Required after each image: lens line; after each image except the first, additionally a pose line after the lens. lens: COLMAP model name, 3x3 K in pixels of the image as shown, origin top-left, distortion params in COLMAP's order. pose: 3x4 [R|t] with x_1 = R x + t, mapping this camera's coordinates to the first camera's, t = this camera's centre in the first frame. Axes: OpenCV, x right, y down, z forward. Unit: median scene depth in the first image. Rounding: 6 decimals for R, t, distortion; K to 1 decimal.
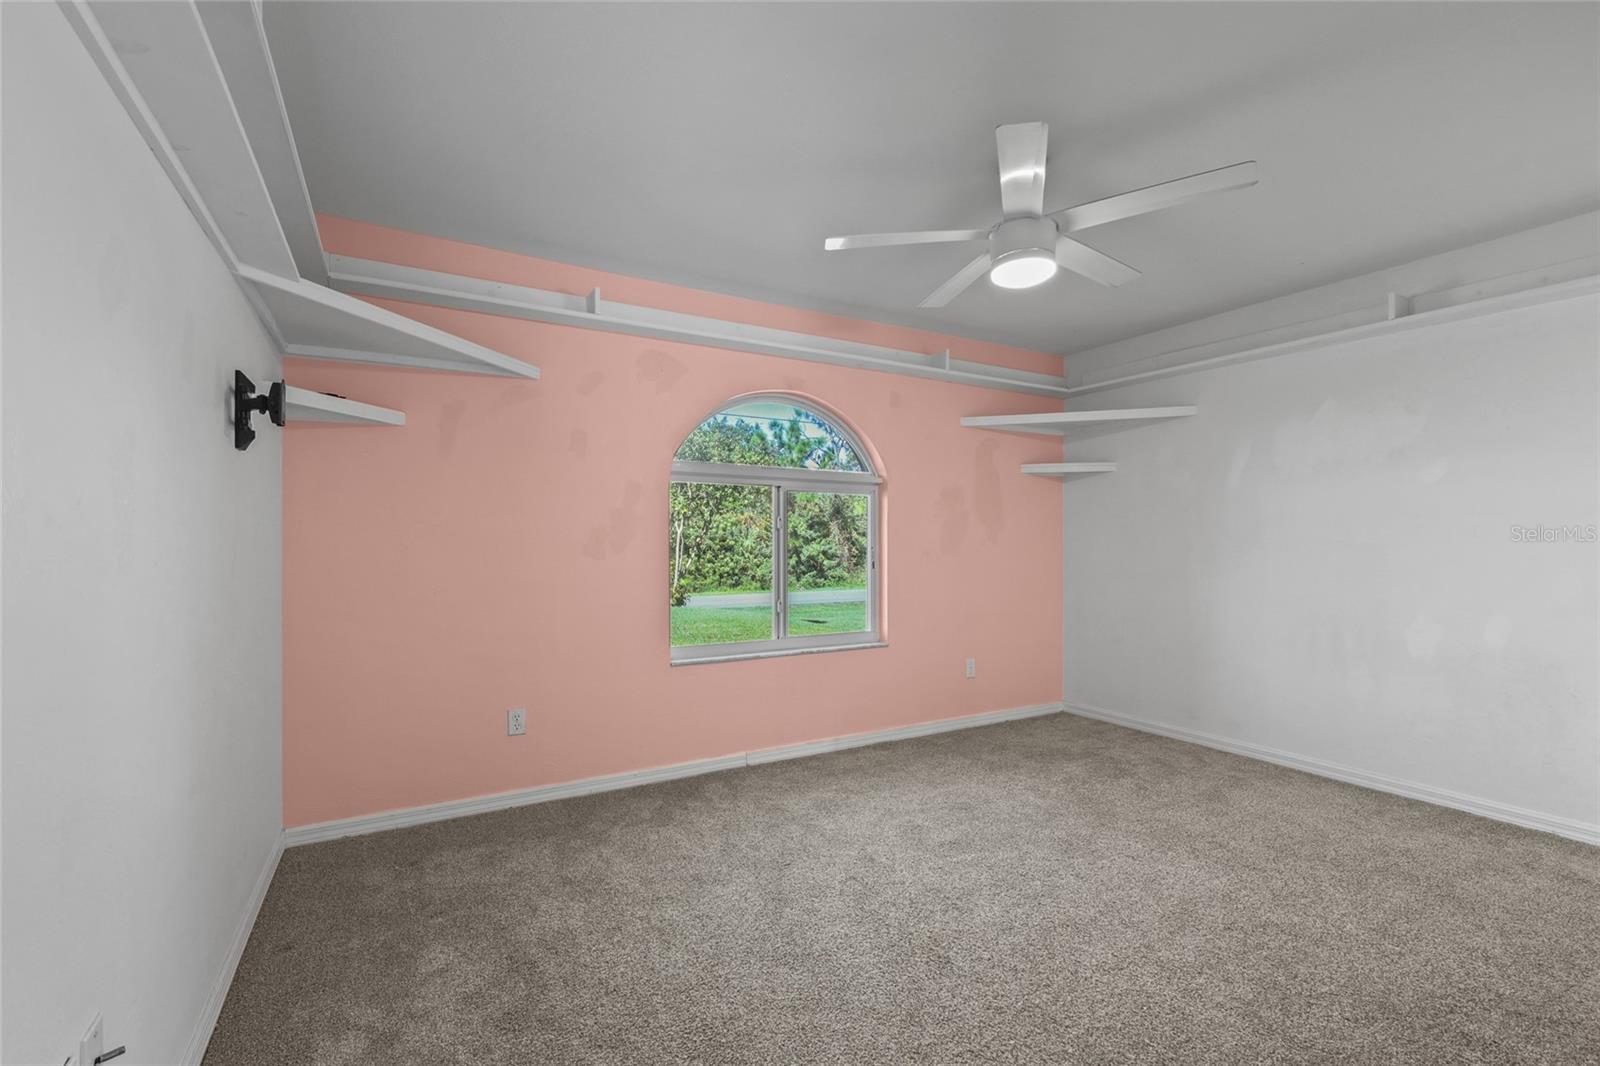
lens RADIAL K [[693.5, 0, 802.1], [0, 693.5, 530.2], [0, 0, 1]] dist [0.000691, 0.000180]
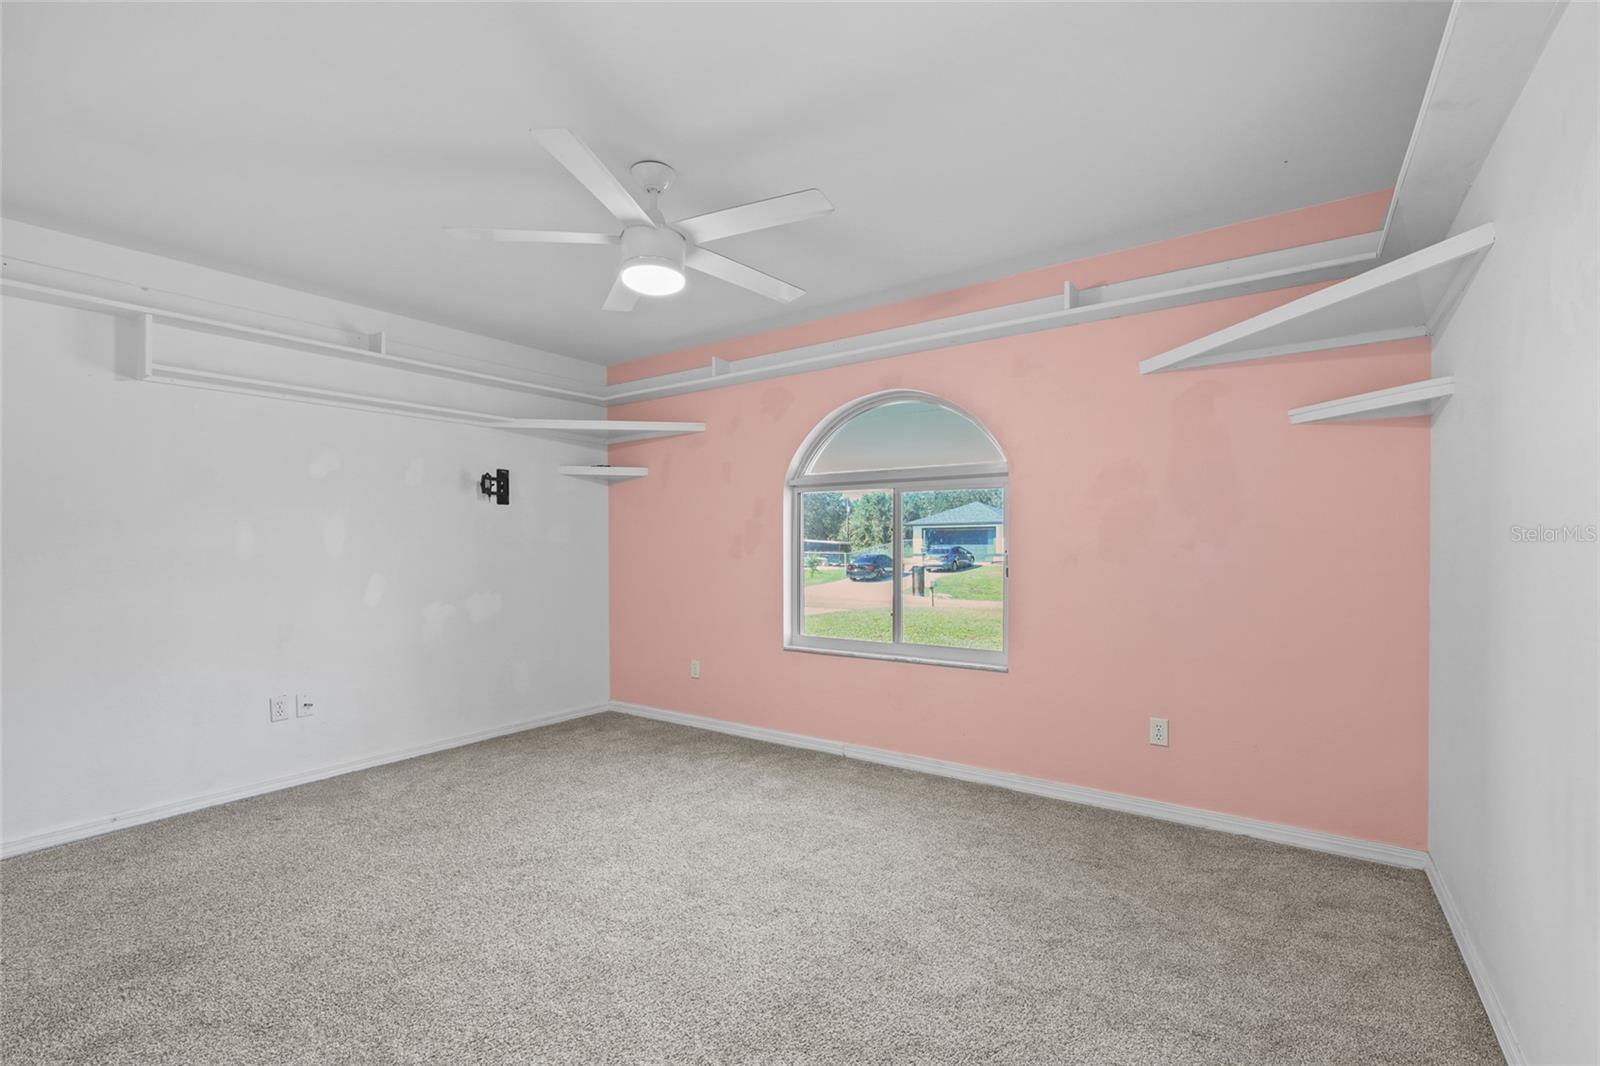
lens RADIAL K [[693.5, 0, 803.0], [0, 693.5, 545.1], [0, 0, 1]] dist [0.000691, 0.000180]
pose [[0.435112, -0.004935, -0.900363, 0.871272], [0.018862, 0.999815, 0.003635, 0.011585], [0.900179, -0.018564, 0.435125, 0.497538]]
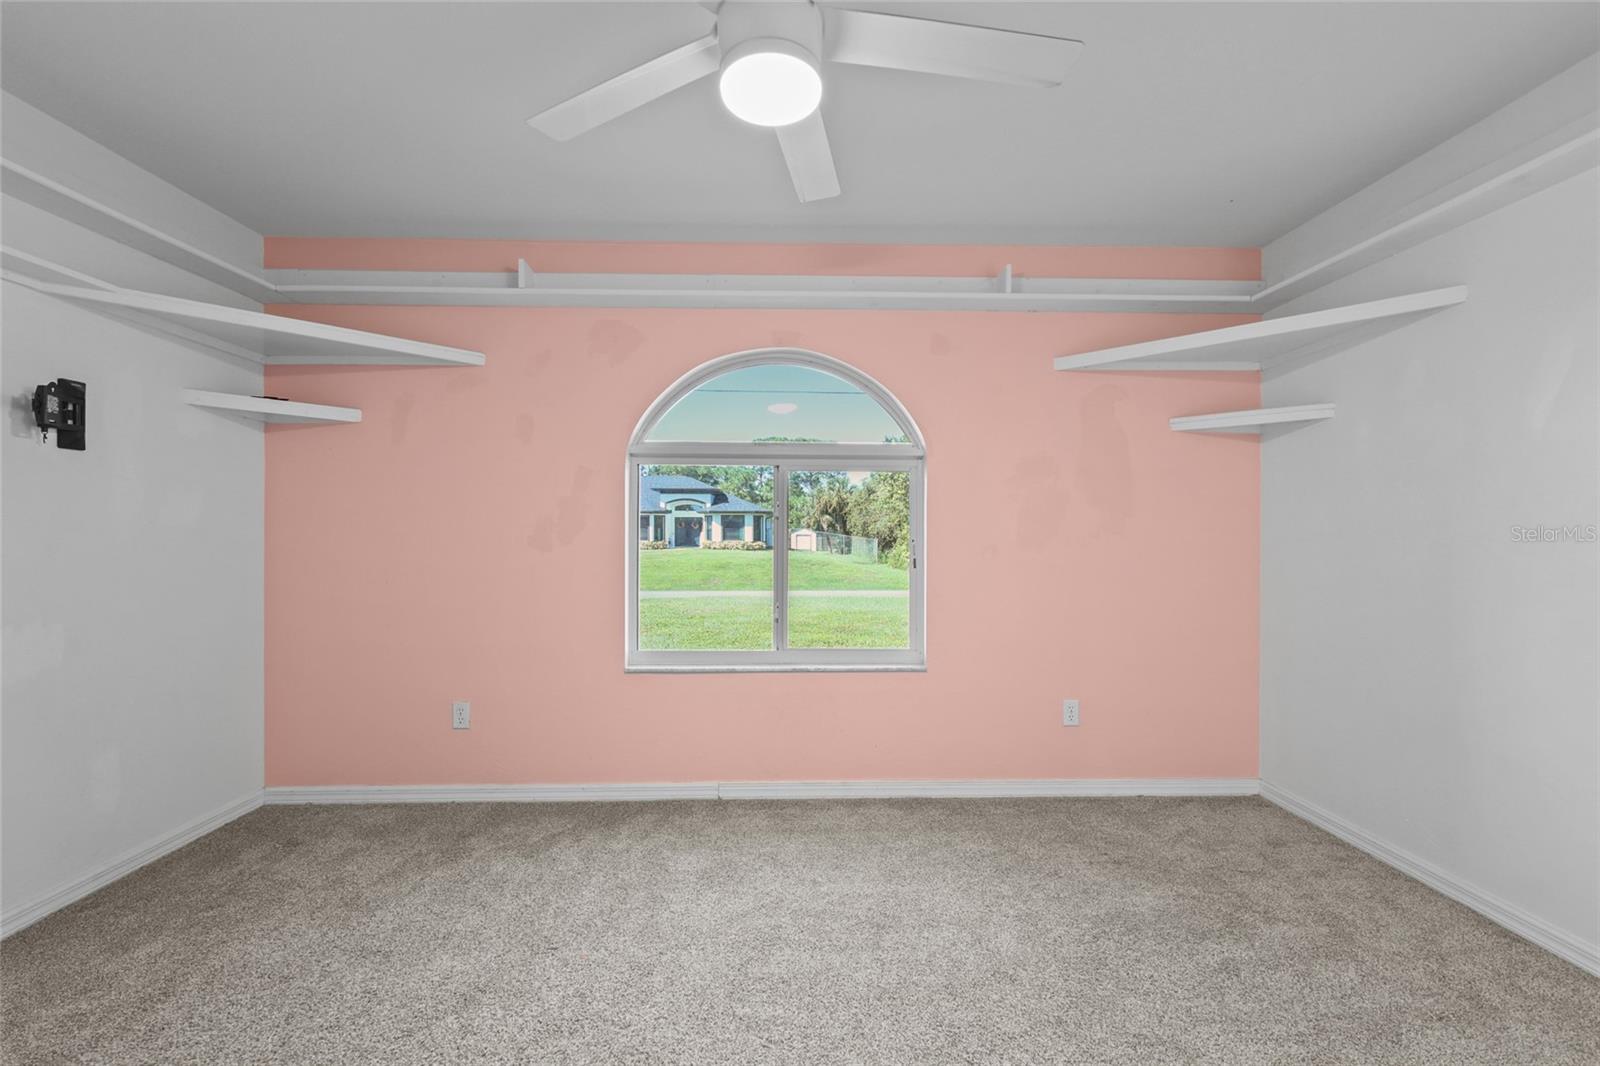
lens RADIAL K [[693.5, 0, 800.7], [0, 693.5, 520.3], [0, 0, 1]] dist [0.000691, 0.000180]
pose [[0.883031, -0.007094, -0.469262, 0.414145], [0.006819, 0.999974, -0.002284, 0.004400], [0.469266, -0.001183, 0.883056, 0.310912]]
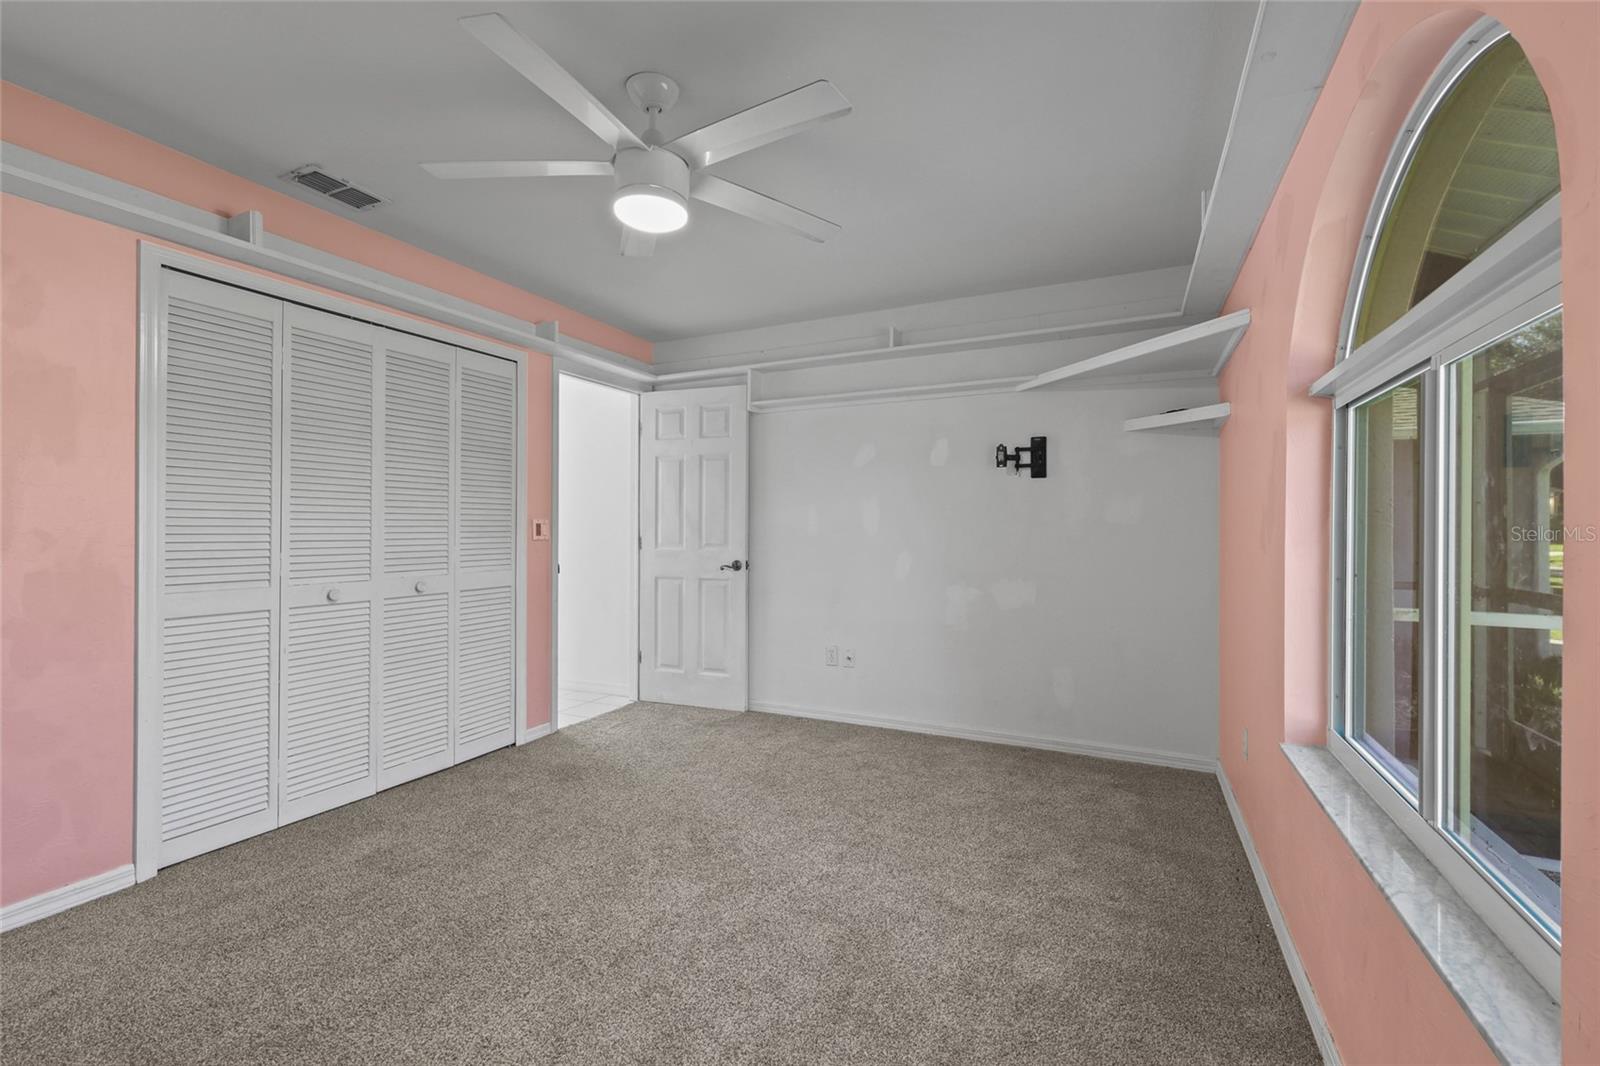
lens RADIAL K [[693.5, 0, 777.9], [0, 693.5, 526.1], [0, 0, 1]] dist [0.000691, 0.000180]
pose [[-0.824535, 0.008095, -0.565752, 0.452341], [0.011974, 0.999923, -0.003143, 0.005331], [0.565684, -0.009366, -0.824569, 1.189606]]
